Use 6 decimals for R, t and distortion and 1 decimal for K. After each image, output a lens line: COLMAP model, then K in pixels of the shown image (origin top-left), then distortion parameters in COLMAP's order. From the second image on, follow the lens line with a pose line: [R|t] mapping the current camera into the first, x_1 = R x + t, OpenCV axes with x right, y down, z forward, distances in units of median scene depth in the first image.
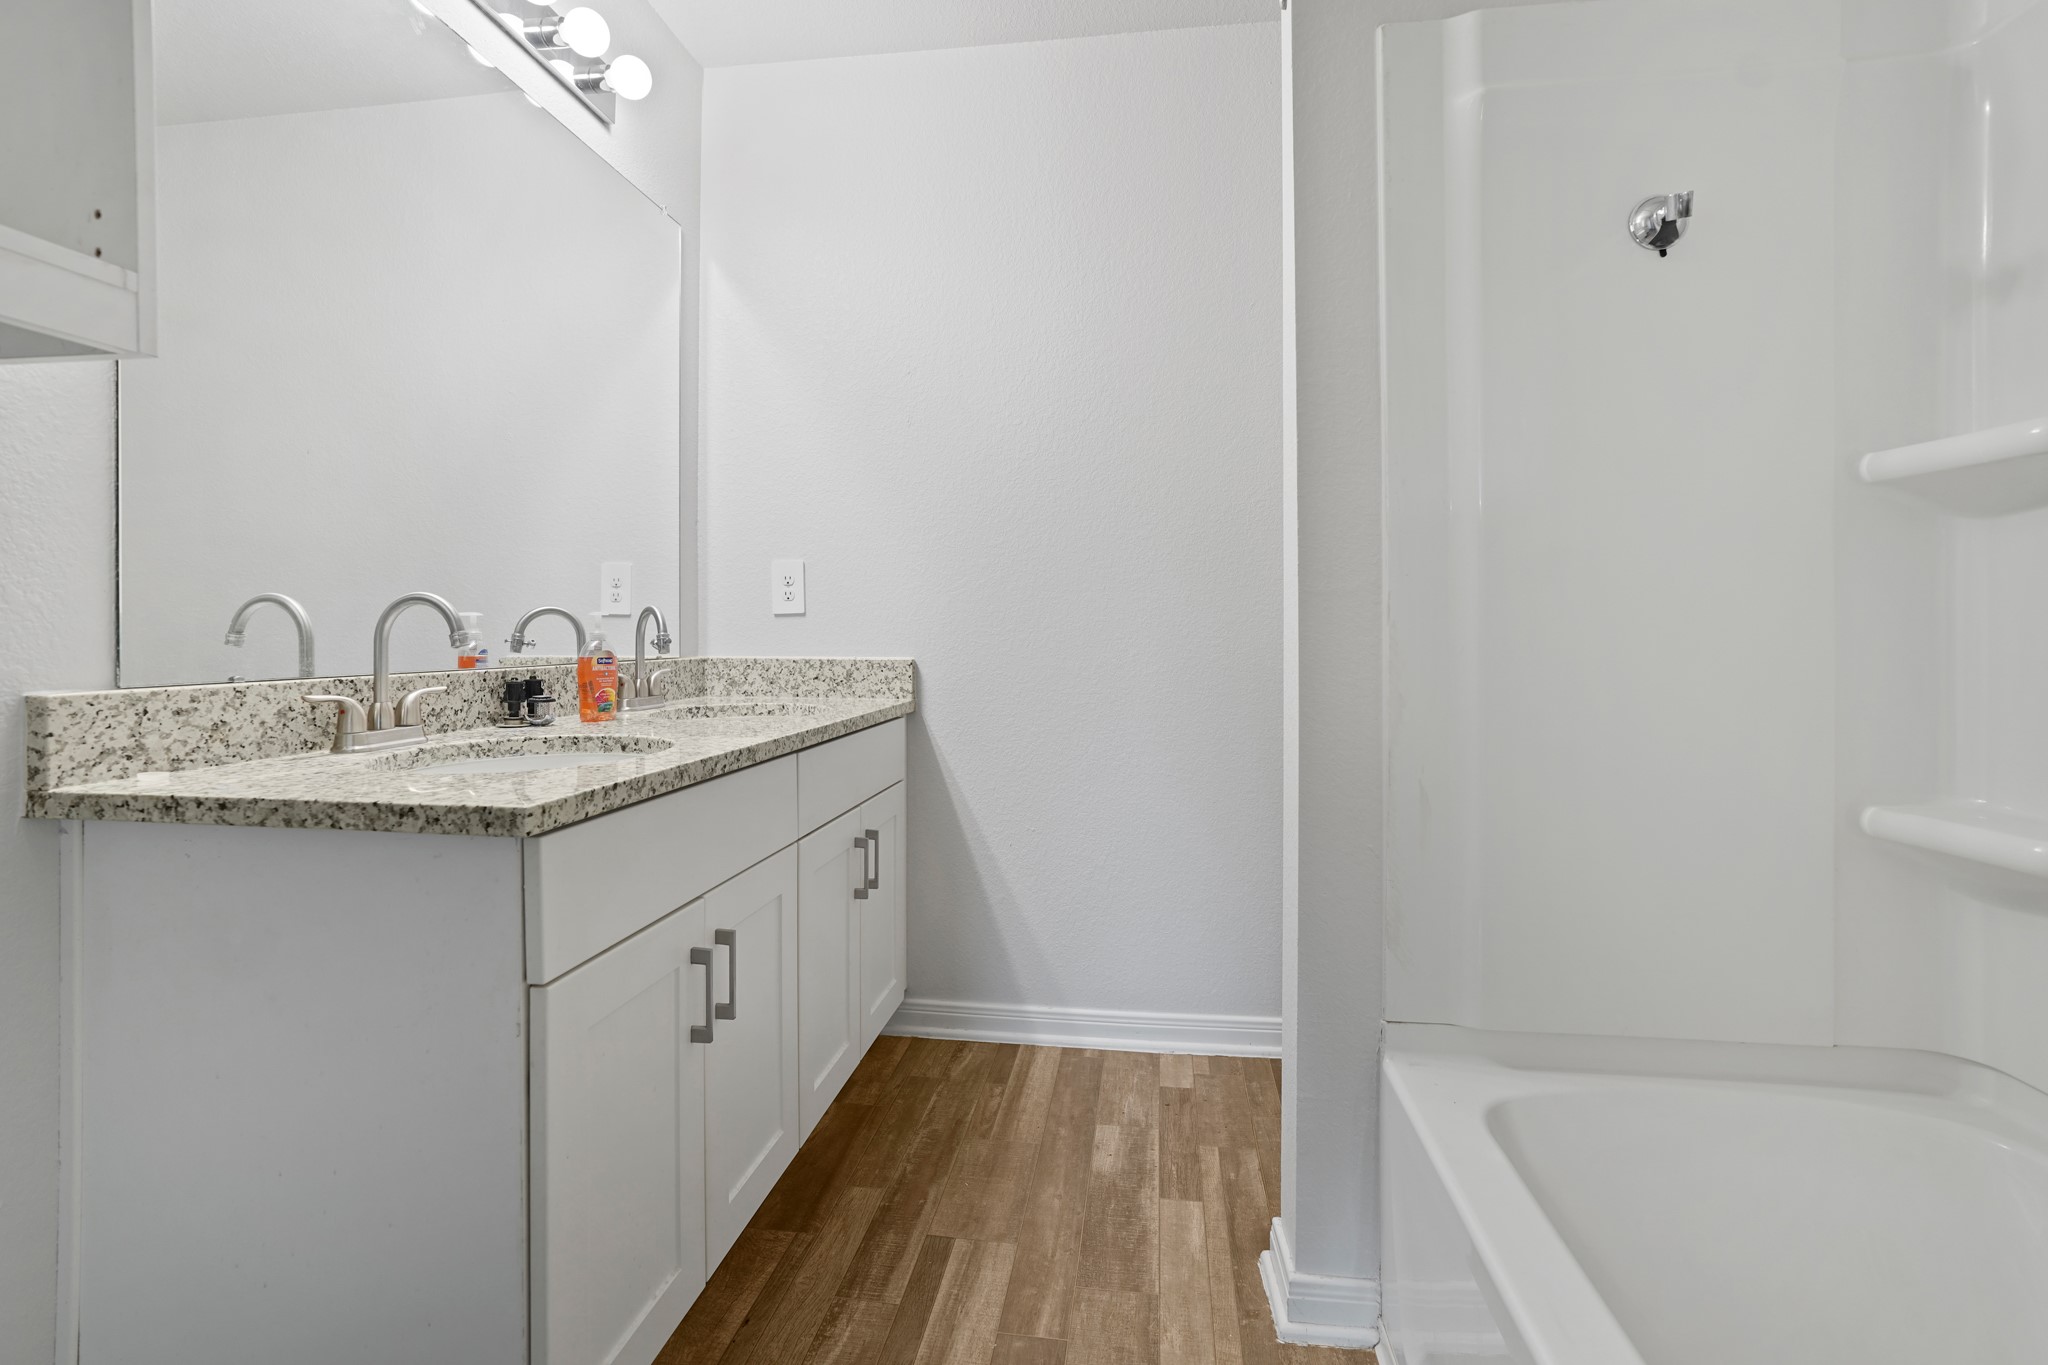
lens RADIAL K [[951.8, 0, 1027.6], [0, 951.8, 625.7], [0, 0, 1]] dist [-0.045742, 0.018884]
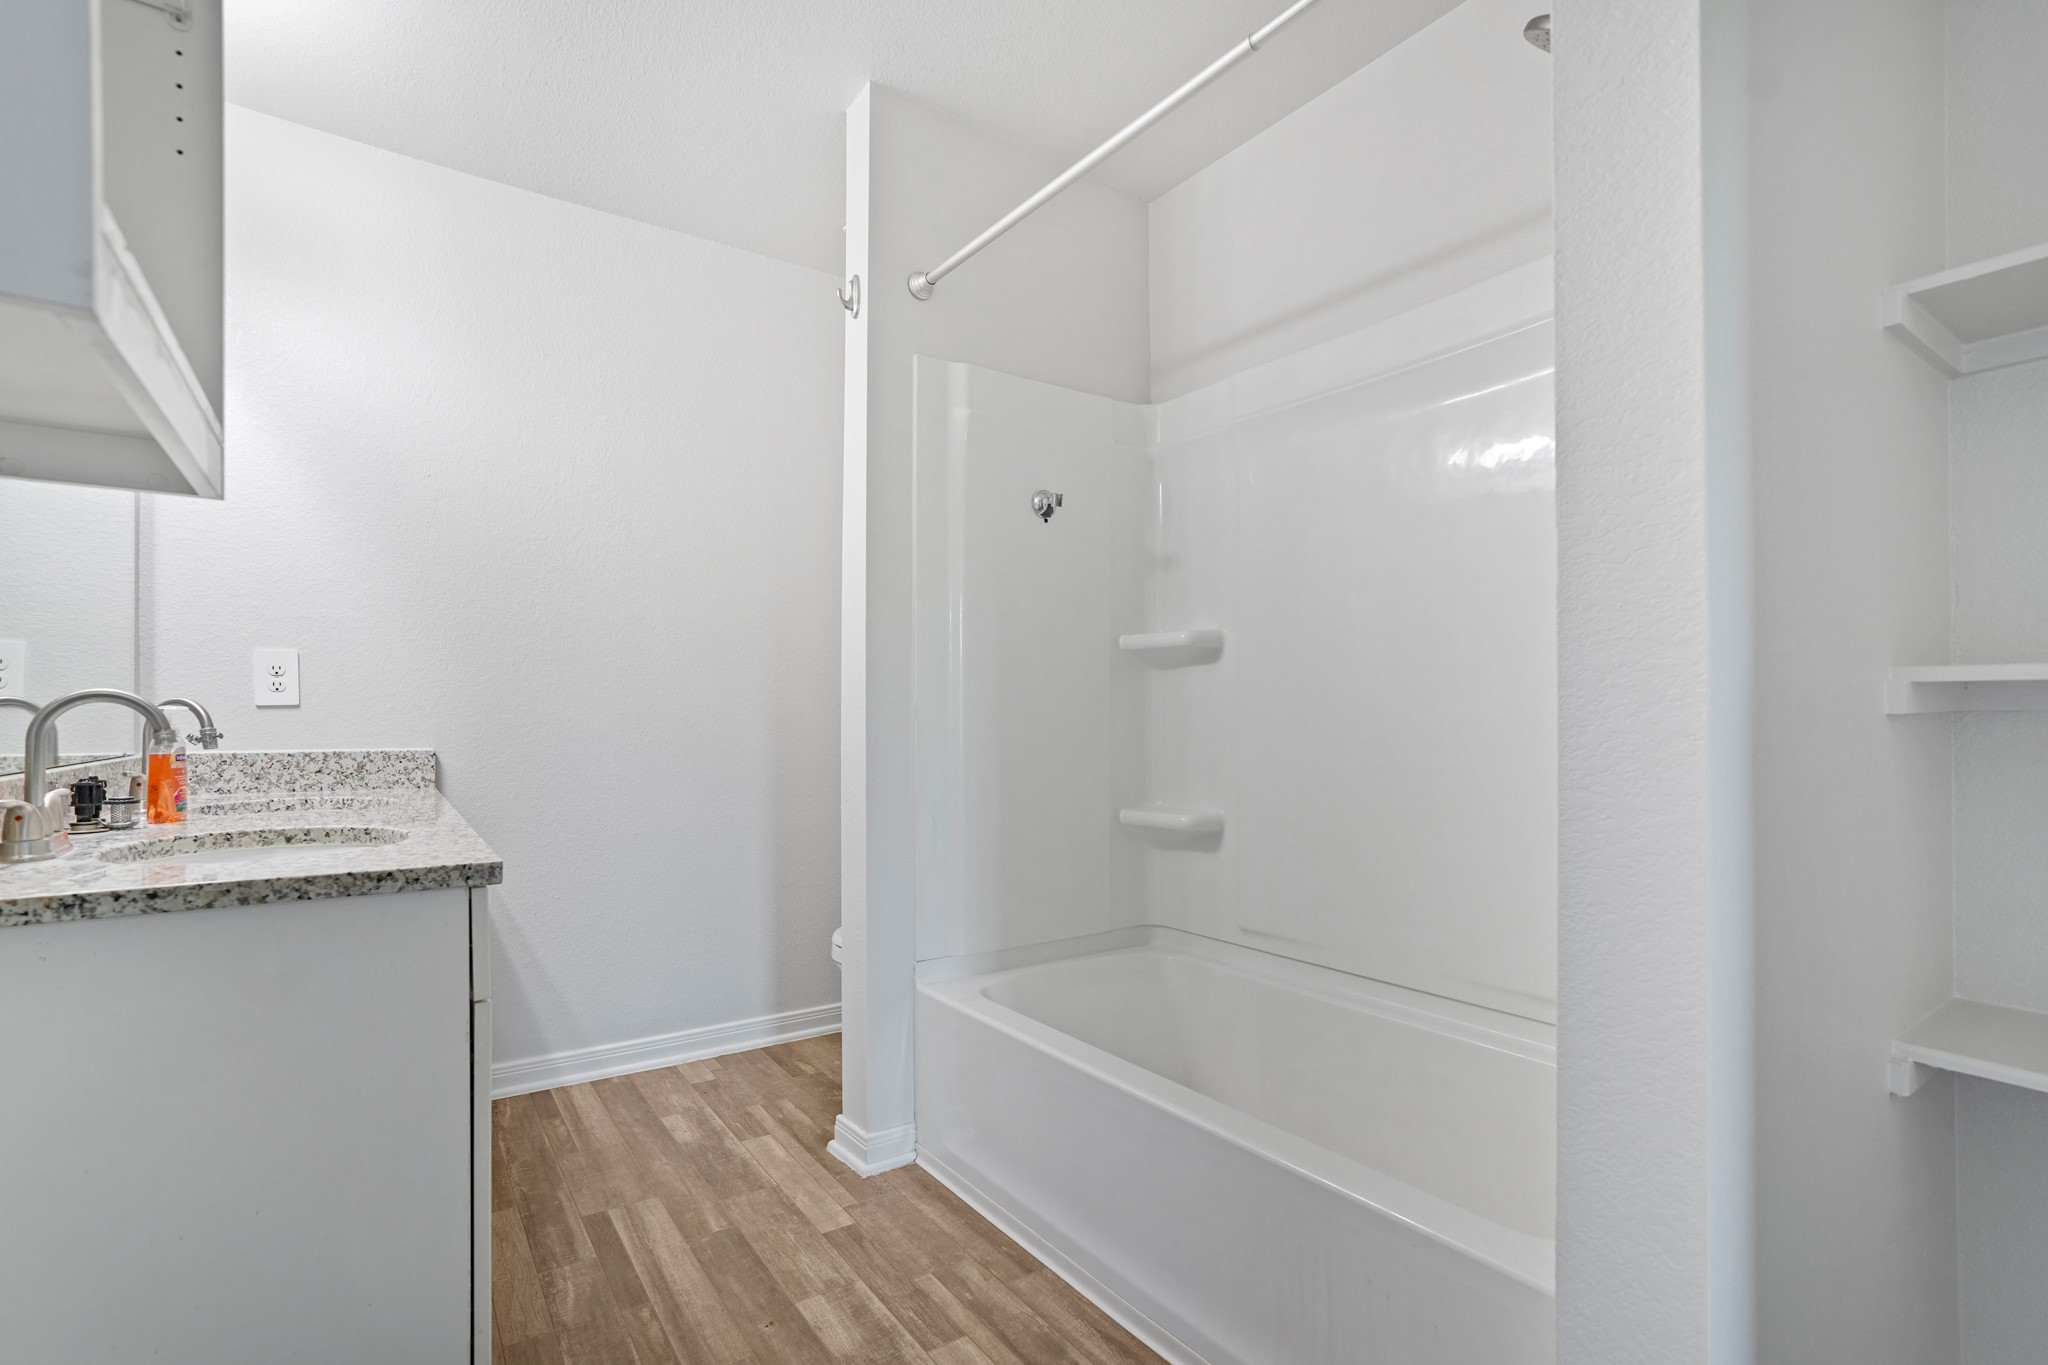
lens RADIAL K [[951.8, 0, 1034.7], [0, 951.8, 723.9], [0, 0, 1]] dist [-0.045742, 0.018884]
pose [[0.720522, -0.004811, 0.693415, -0.544436], [-0.005910, 0.999897, 0.013079, -0.014974], [-0.693406, -0.013522, 0.720420, -0.294055]]
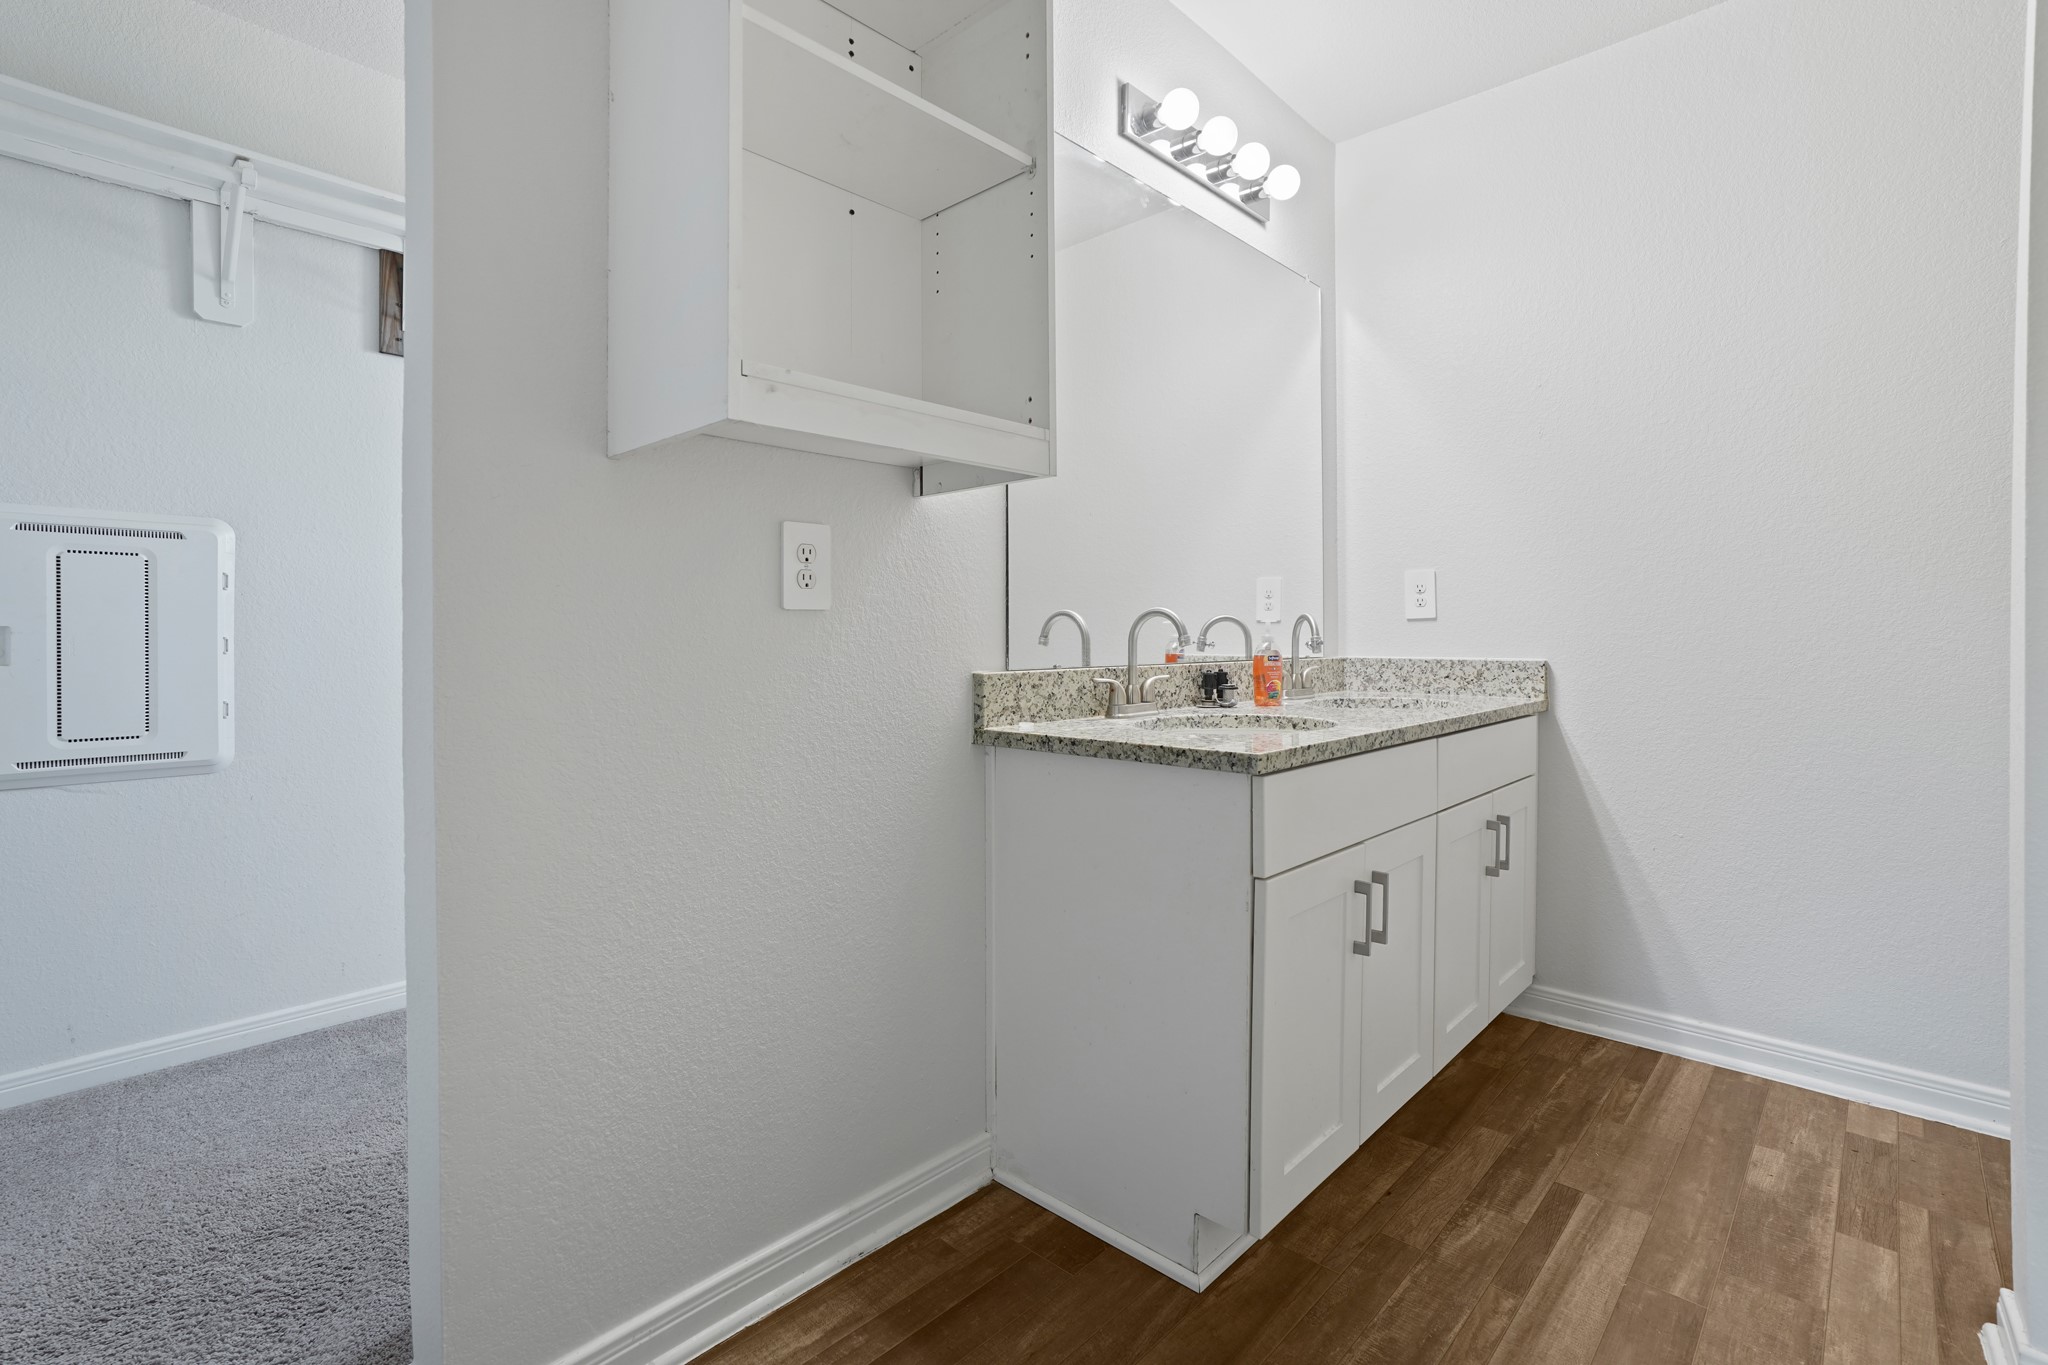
lens RADIAL K [[951.8, 0, 1010.4], [0, 951.8, 651.0], [0, 0, 1]] dist [-0.045742, 0.018884]
pose [[0.808246, 0.005248, -0.588822, 0.016835], [0.009160, 0.999727, 0.021484, -0.002801], [0.588774, -0.022758, 0.807977, -0.255793]]
